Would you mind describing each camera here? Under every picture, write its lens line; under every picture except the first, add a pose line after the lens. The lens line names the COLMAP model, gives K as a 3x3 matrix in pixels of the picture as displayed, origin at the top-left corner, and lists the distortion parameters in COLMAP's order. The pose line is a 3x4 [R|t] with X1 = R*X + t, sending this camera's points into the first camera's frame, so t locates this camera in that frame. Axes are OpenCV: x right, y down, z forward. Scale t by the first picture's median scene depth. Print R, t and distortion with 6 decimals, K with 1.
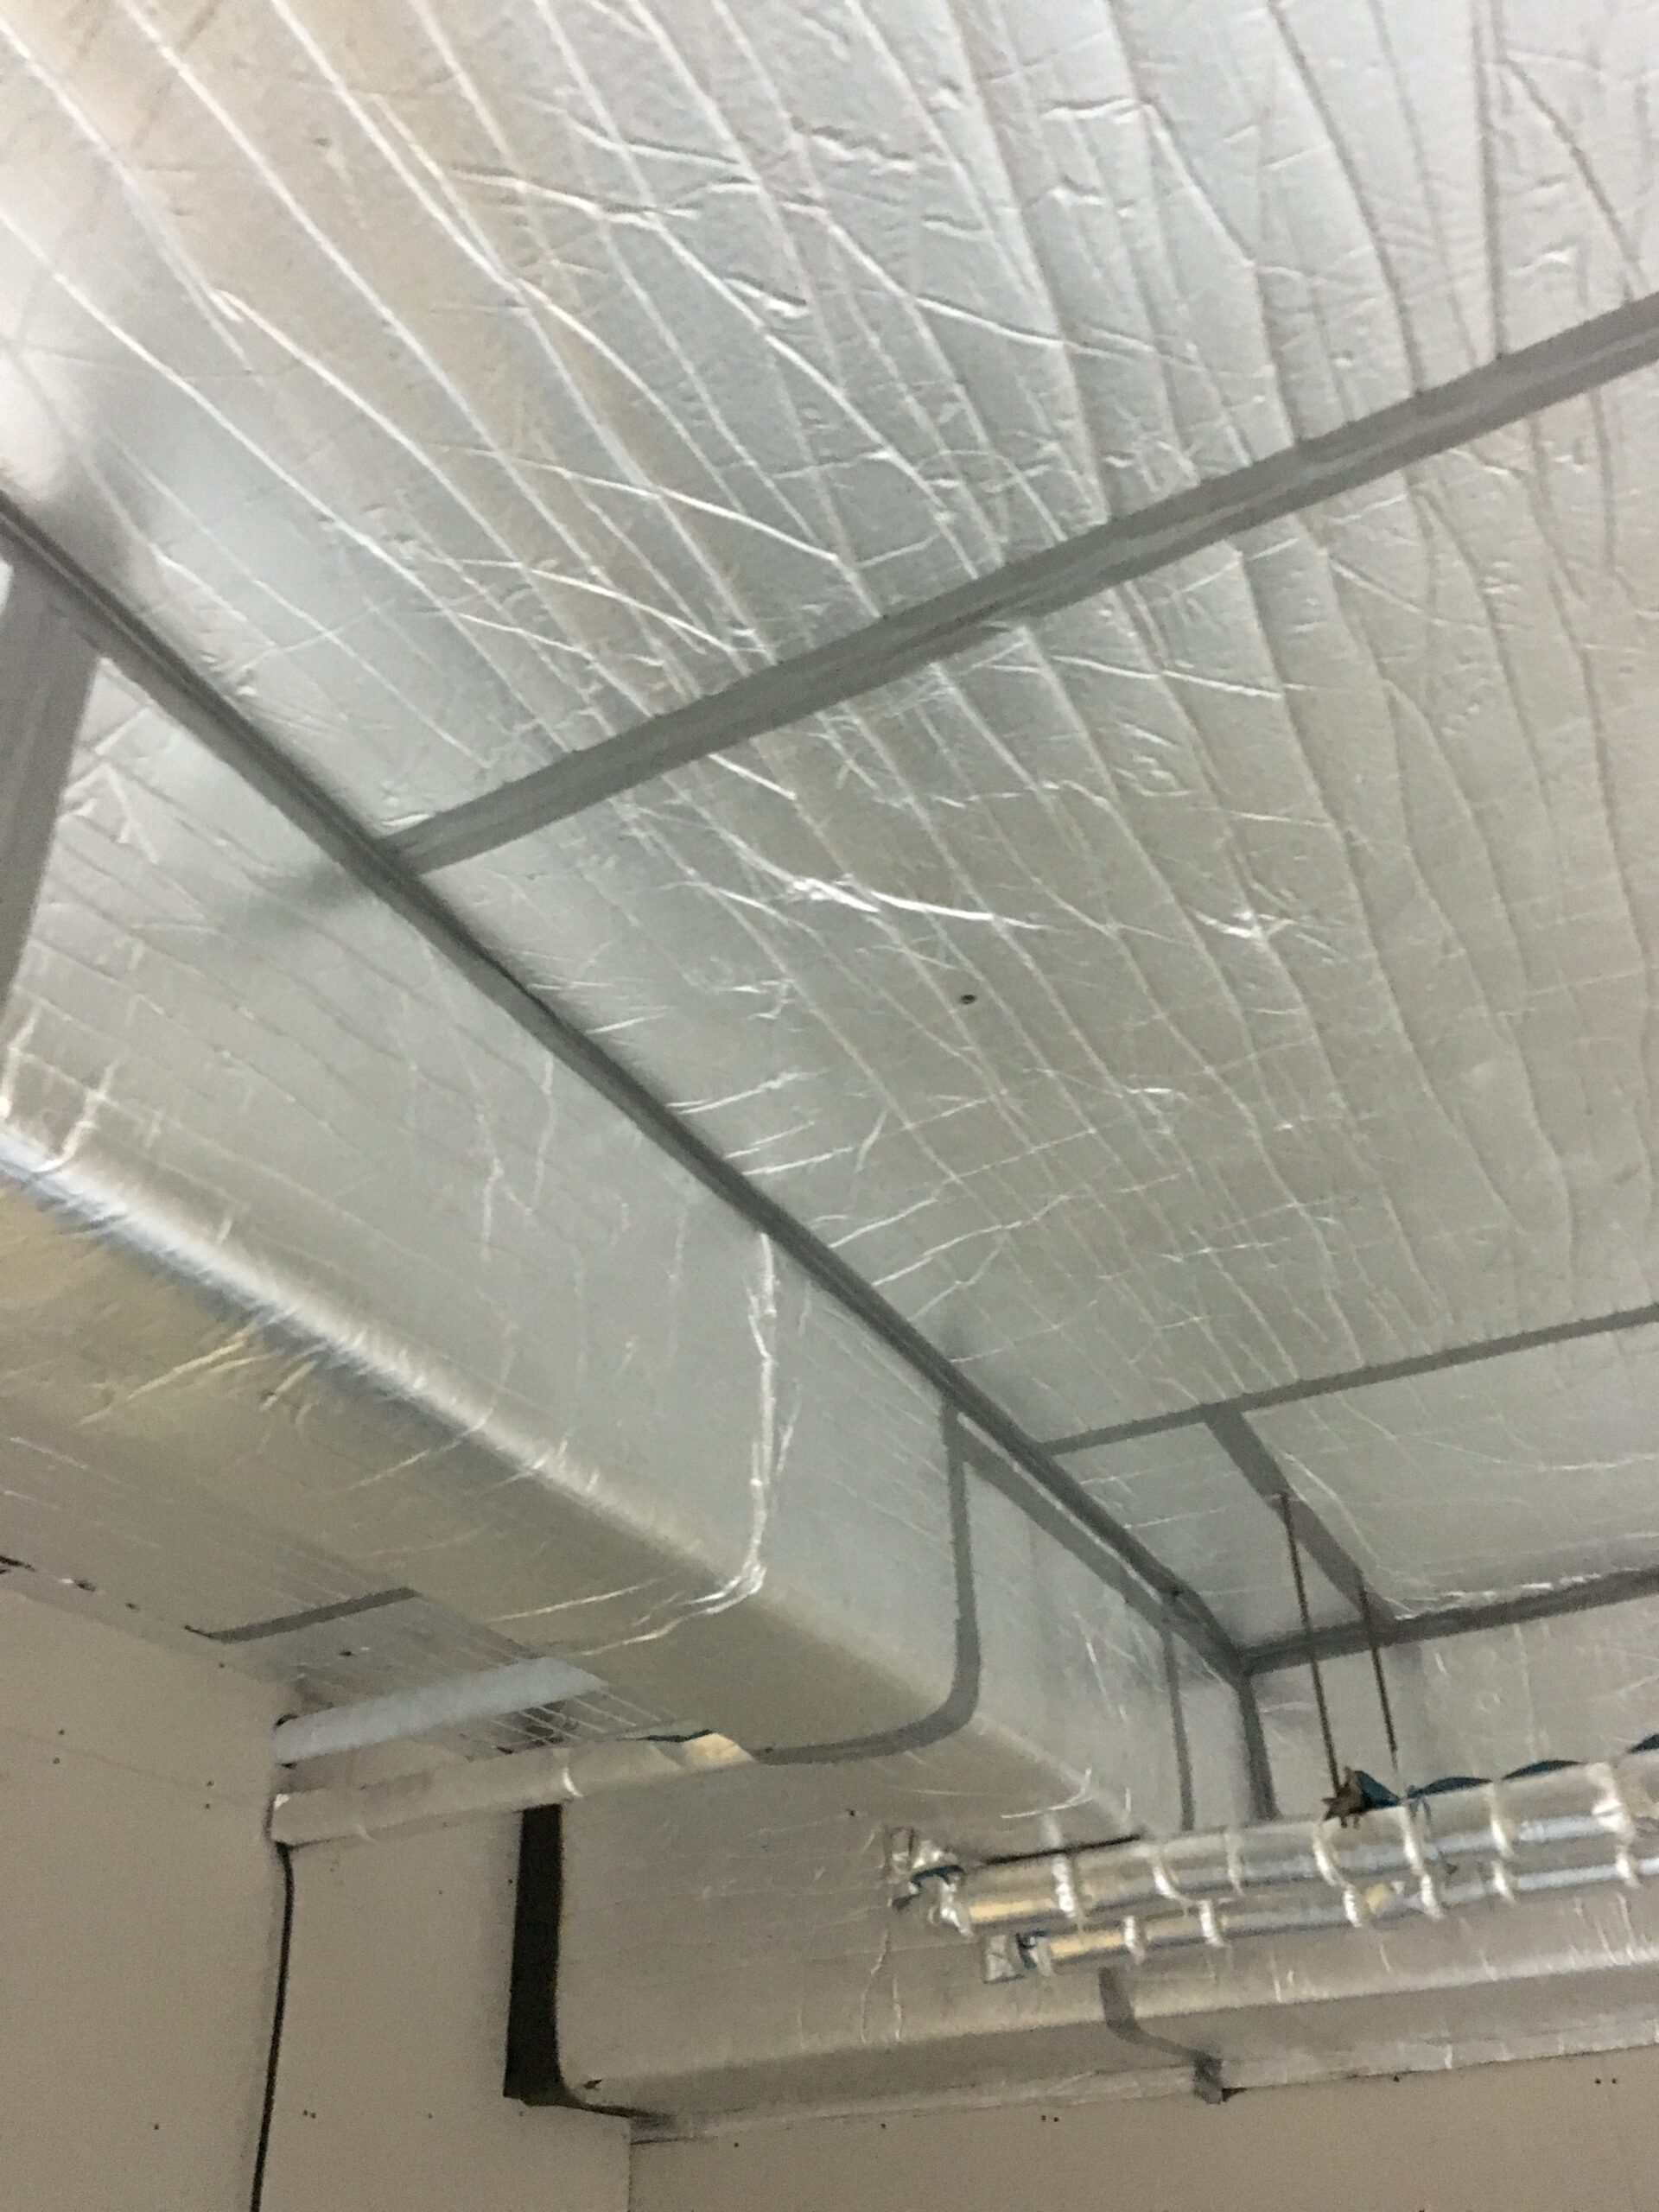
lens RADIAL K [[1831.5, 0, 829.5], [0, 1831.5, 1106.0], [0, 0, 1]] dist [0.050381, -0.076993]
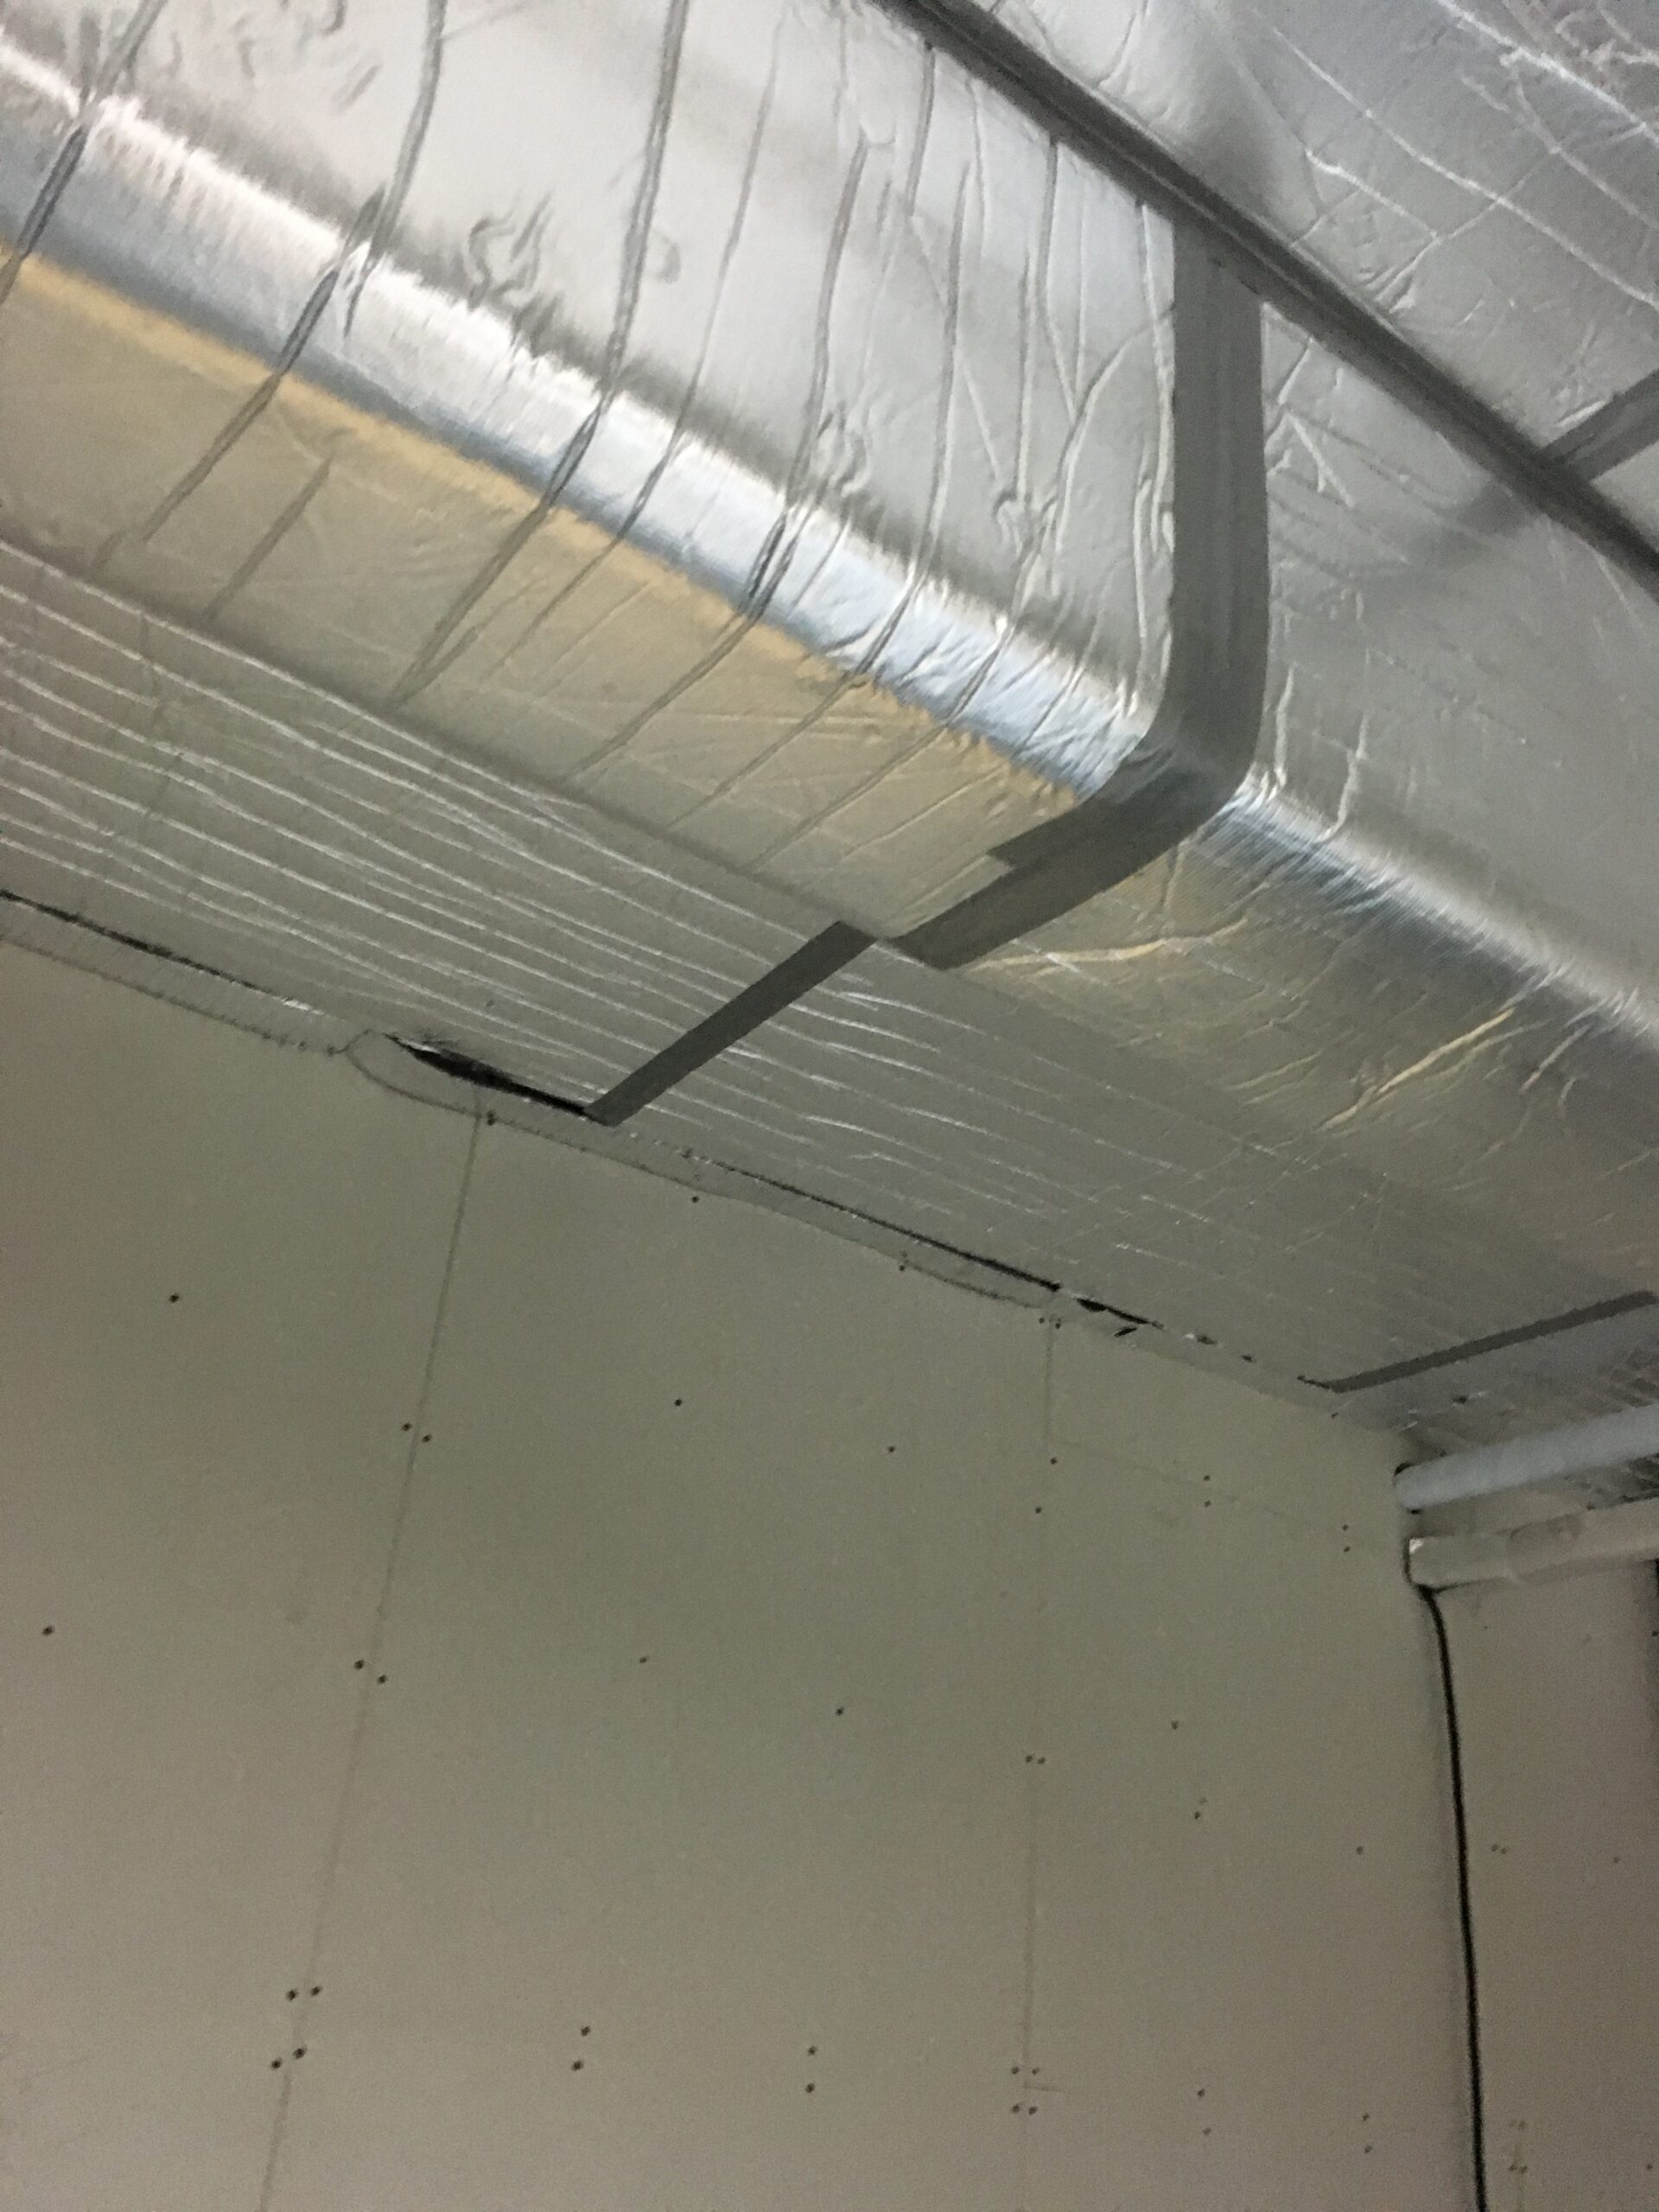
lens RADIAL K [[1831.5, 0, 829.5], [0, 1831.5, 1106.0], [0, 0, 1]] dist [0.050381, -0.076993]
pose [[0.879889, -0.118869, -0.460070, -0.194639], [0.166678, 0.983895, 0.064562, 0.056506], [0.444986, -0.133492, 0.885532, 0.021099]]
